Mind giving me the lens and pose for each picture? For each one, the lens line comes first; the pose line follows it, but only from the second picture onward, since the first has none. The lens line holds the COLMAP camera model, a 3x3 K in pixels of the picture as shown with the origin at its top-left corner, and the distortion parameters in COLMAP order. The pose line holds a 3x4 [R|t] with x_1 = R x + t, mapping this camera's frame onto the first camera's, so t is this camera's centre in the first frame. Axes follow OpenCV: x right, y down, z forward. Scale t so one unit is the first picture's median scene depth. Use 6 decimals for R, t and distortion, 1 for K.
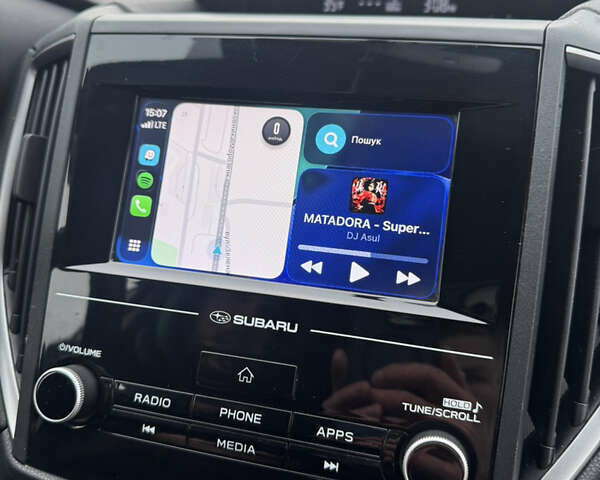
lens RADIAL K [[573.0, 0, 298.2], [0, 573.0, 236.7], [0, 0, 1]] dist [0.008607, -0.021288]
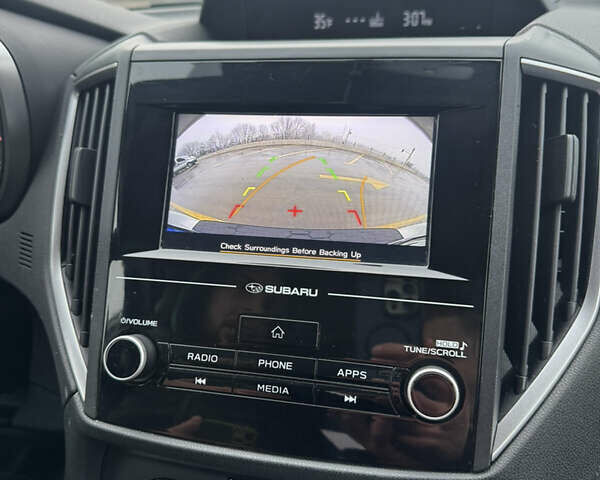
lens RADIAL K [[562.9, 0, 300.0], [0, 562.9, 240.0], [0, 0, 1]] dist [0.117243, -0.220642]
pose [[0.998735, -0.045463, 0.021472, -0.059366], [0.045634, 0.998930, -0.007536, 0.050993], [-0.021106, 0.008506, 0.999741, -0.229850]]
